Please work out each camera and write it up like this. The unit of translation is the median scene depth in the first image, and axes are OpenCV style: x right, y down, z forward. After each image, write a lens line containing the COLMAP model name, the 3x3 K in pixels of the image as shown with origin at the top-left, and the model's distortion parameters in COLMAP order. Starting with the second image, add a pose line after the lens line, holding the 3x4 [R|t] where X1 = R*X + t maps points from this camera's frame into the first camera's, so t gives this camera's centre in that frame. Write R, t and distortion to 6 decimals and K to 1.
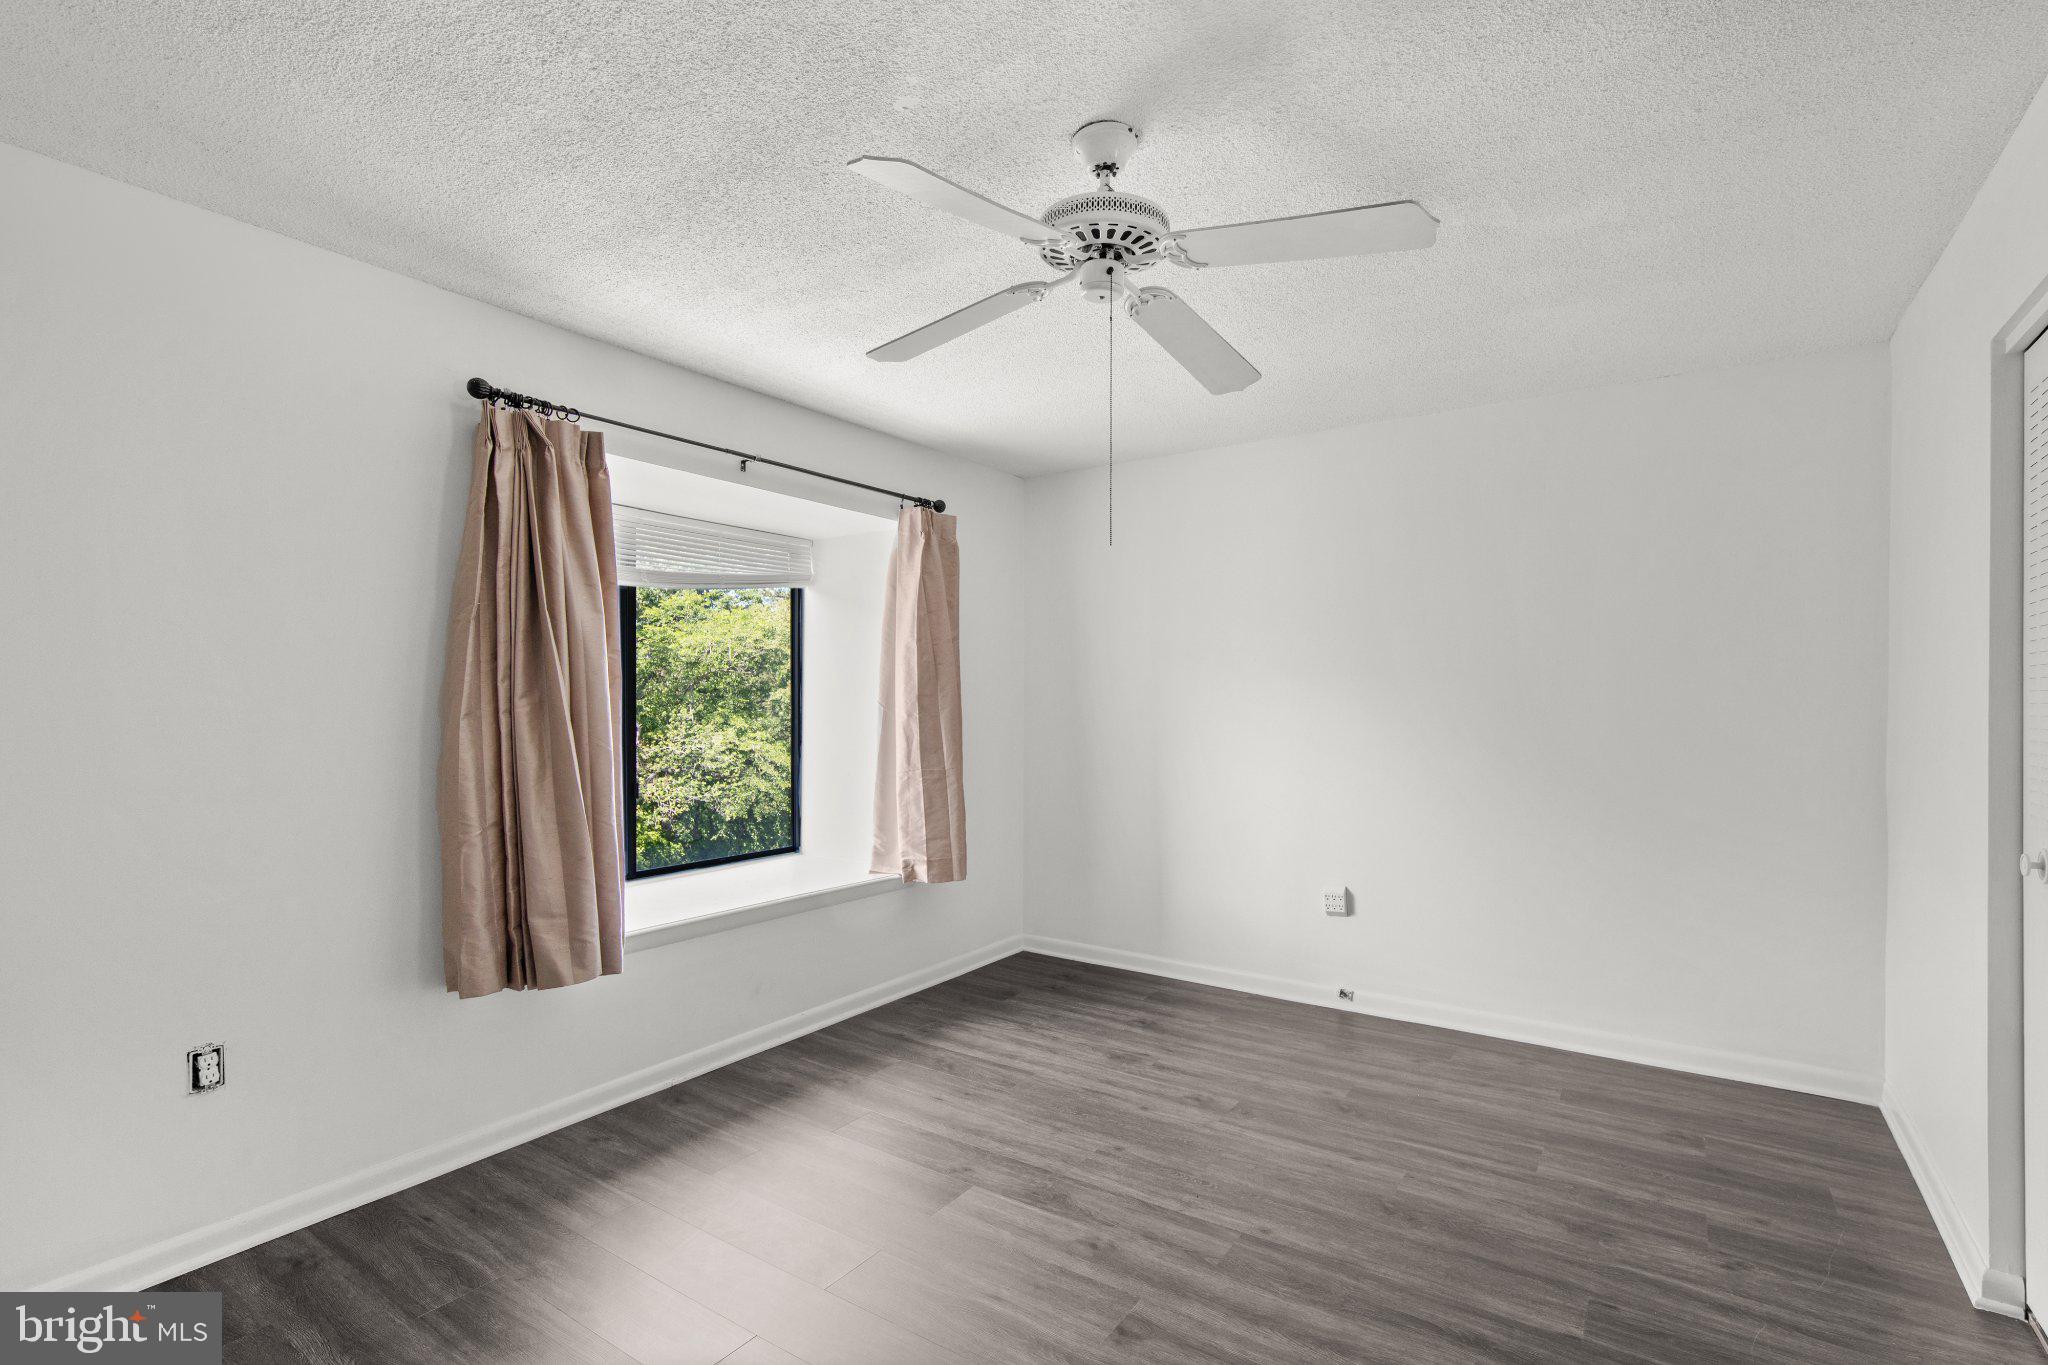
lens RADIAL K [[940.3, 0, 1031.0], [0, 940.3, 691.4], [0, 0, 1]] dist [0.001149, 0.000490]
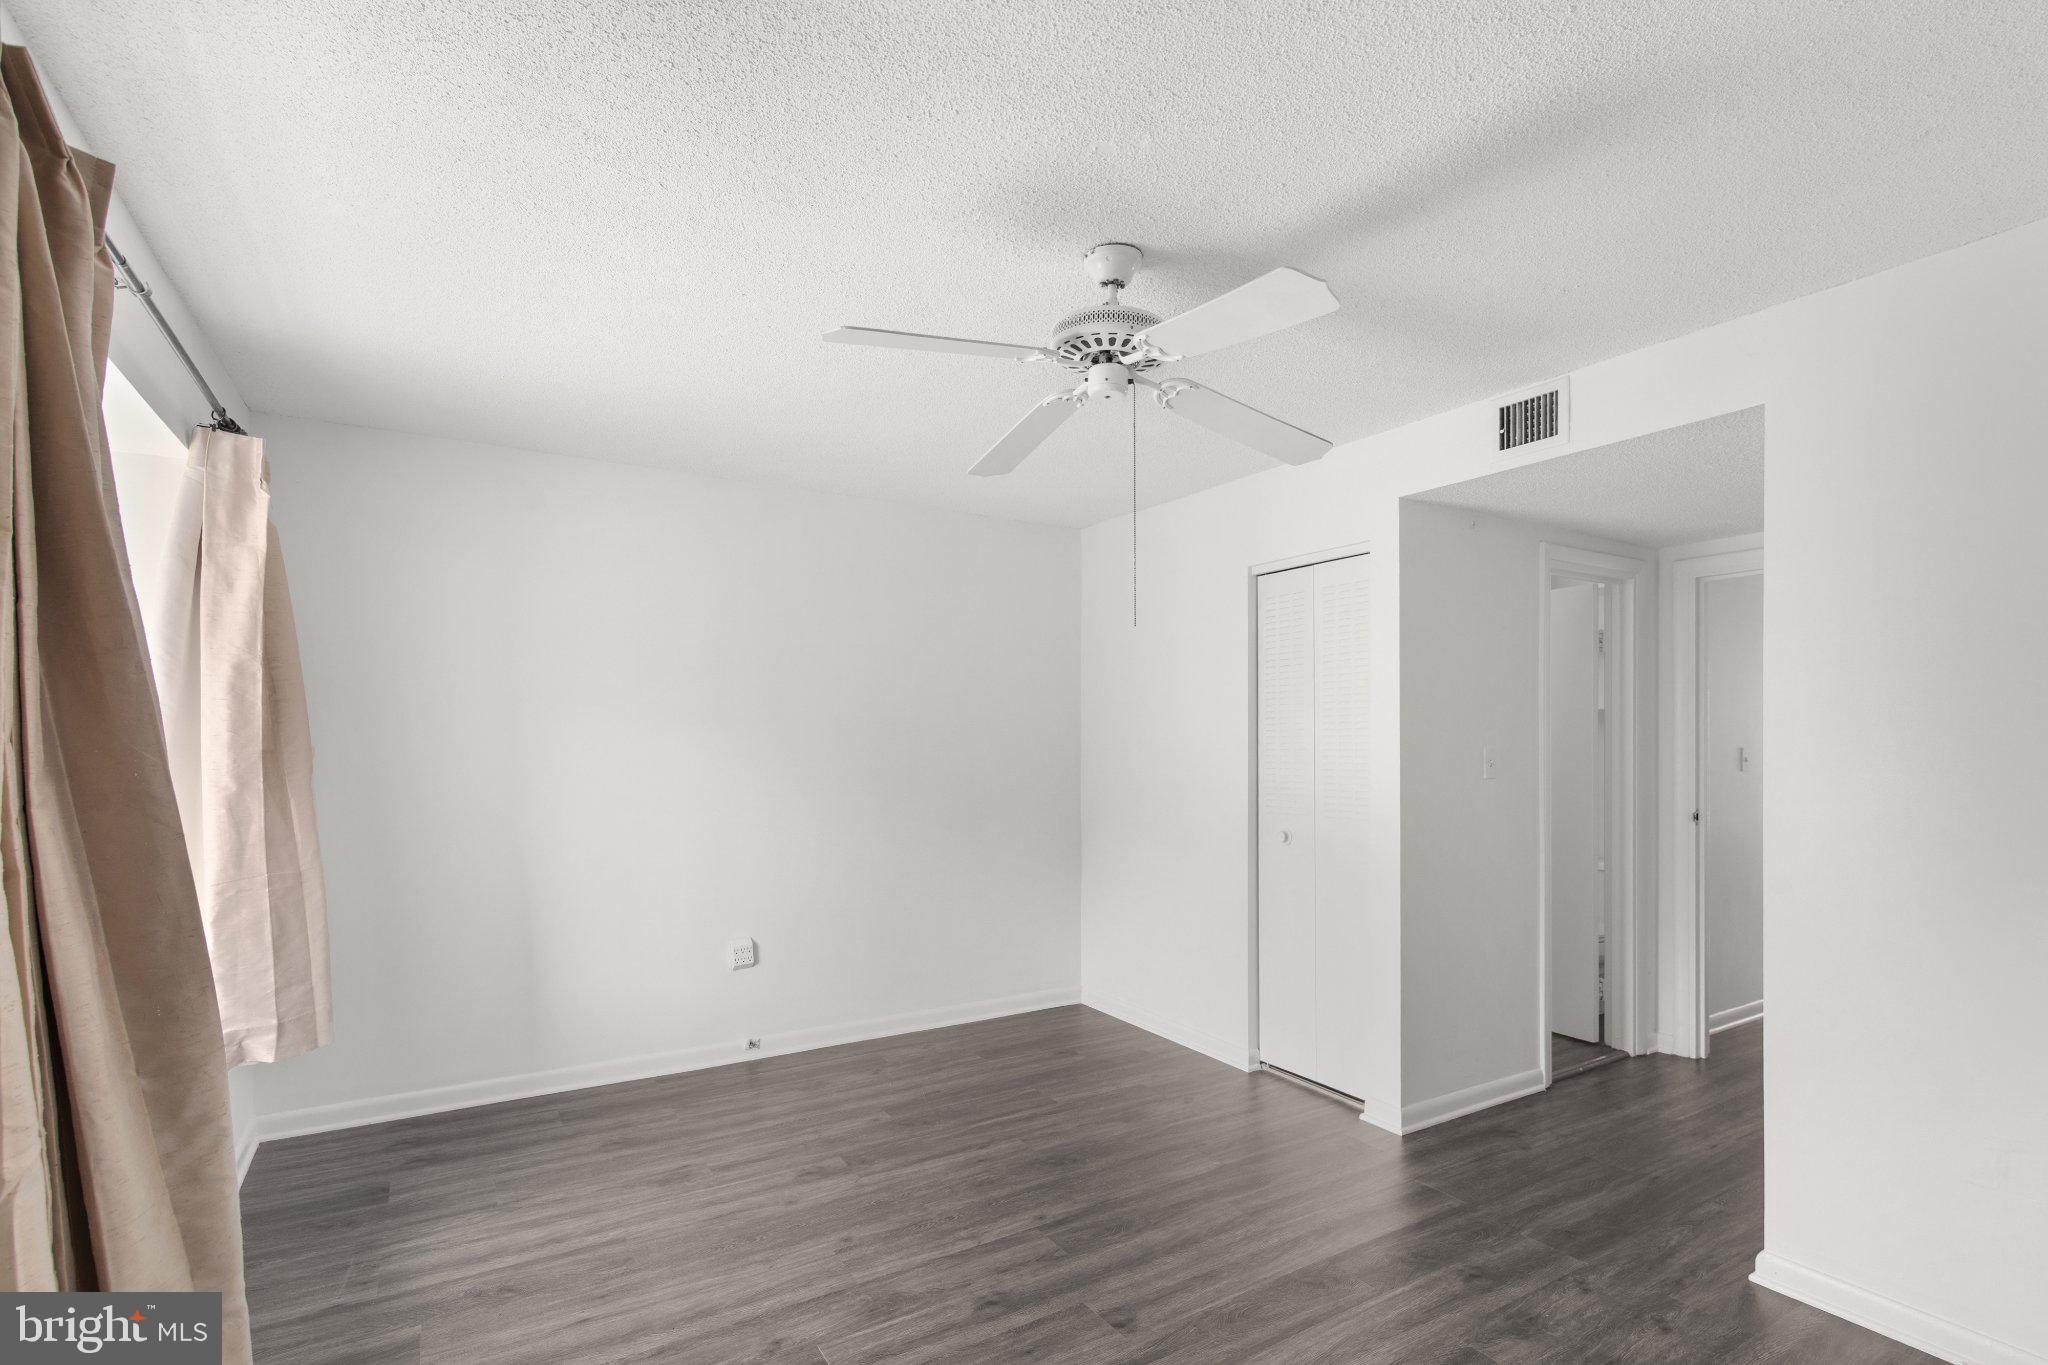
lens RADIAL K [[963.3, 0, 1024.6], [0, 963.3, 743.7], [0, 0, 1]] dist [0.002684, 0.000286]
pose [[0.422884, -0.003406, 0.906178, -0.540133], [-0.006431, 0.999956, 0.006759, -0.009932], [-0.906161, -0.008686, 0.422843, 0.341412]]
